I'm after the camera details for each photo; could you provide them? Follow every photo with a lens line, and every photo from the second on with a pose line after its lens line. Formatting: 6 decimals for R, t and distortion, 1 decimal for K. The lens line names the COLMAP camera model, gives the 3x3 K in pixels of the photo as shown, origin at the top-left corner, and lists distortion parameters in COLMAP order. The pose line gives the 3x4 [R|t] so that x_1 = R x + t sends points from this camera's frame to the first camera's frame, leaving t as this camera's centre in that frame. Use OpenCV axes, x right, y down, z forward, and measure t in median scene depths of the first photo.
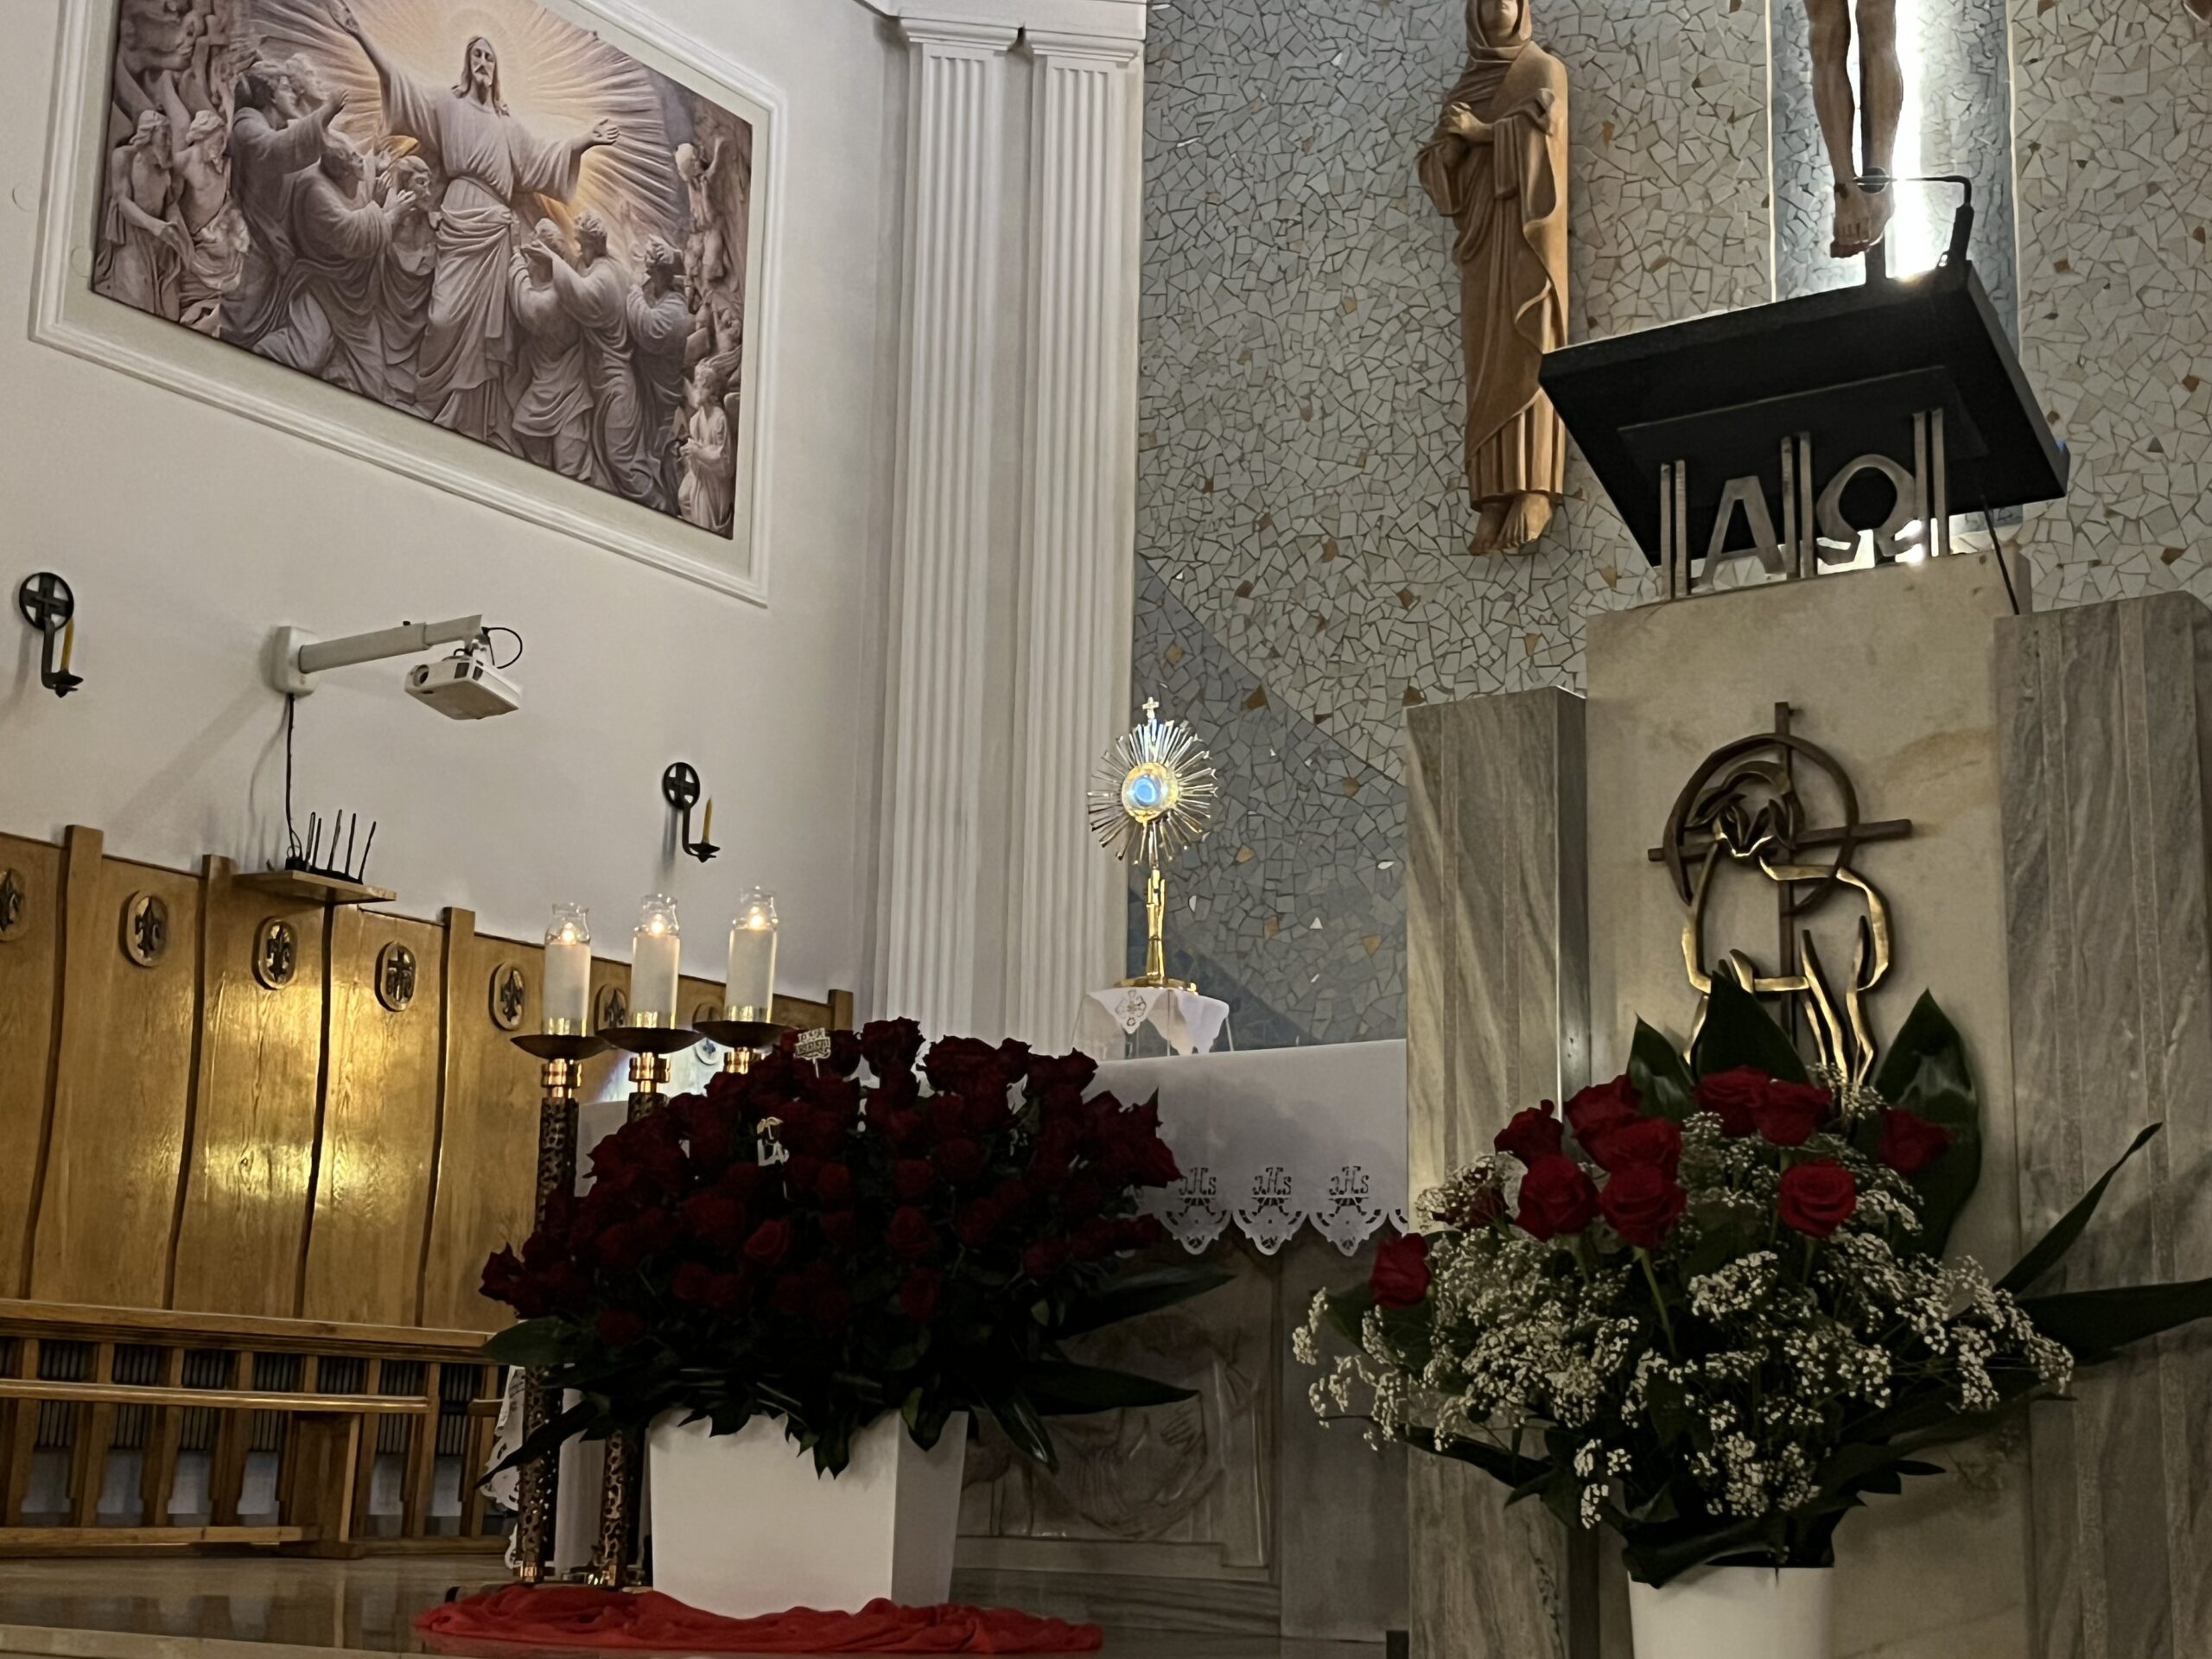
lens RADIAL K [[3021.2, 0, 1106.0], [0, 3021.2, 829.5], [0, 0, 1]] dist [-0.006809, -0.027954]
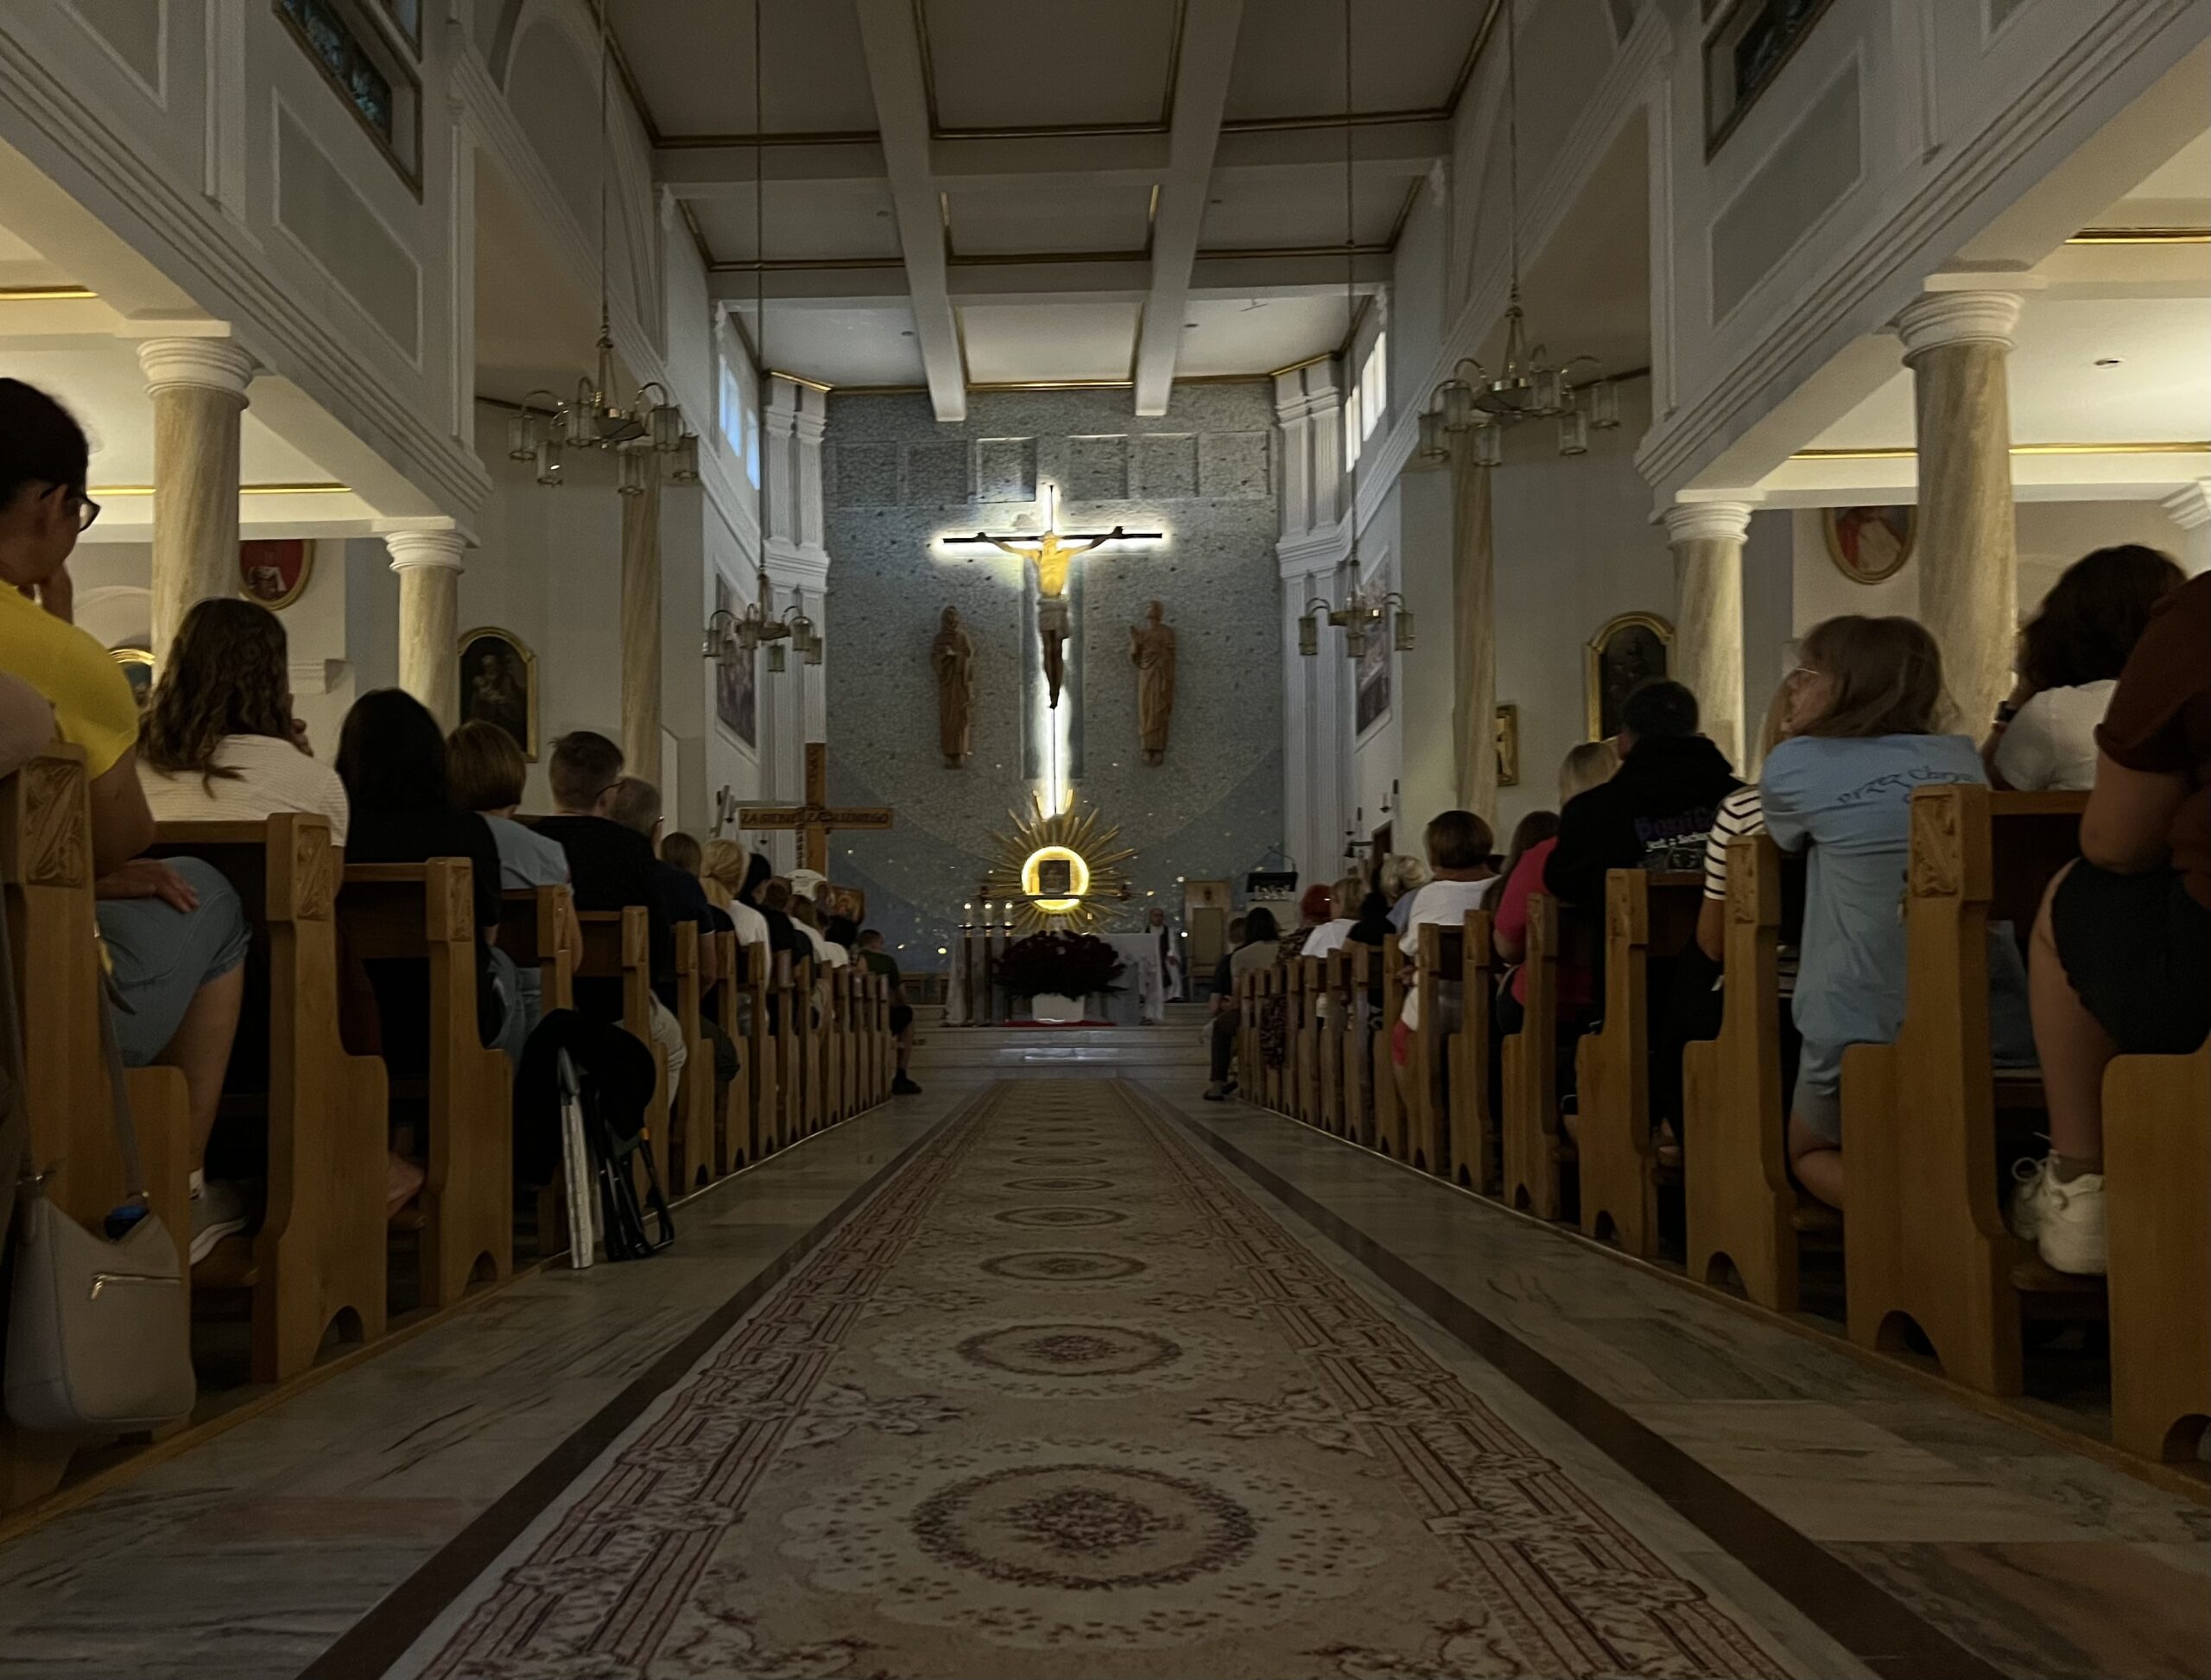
lens RADIAL K [[1893.7, 0, 1105.5], [0, 1893.7, 840.0], [0, 0, 1]] dist [-0.000062, -0.000038]
pose [[0.801361, 0.022492, 0.597757, -1.177080], [-0.093803, 0.991655, 0.088440, -0.237722], [-0.590780, -0.126944, 0.796784, -1.066039]]
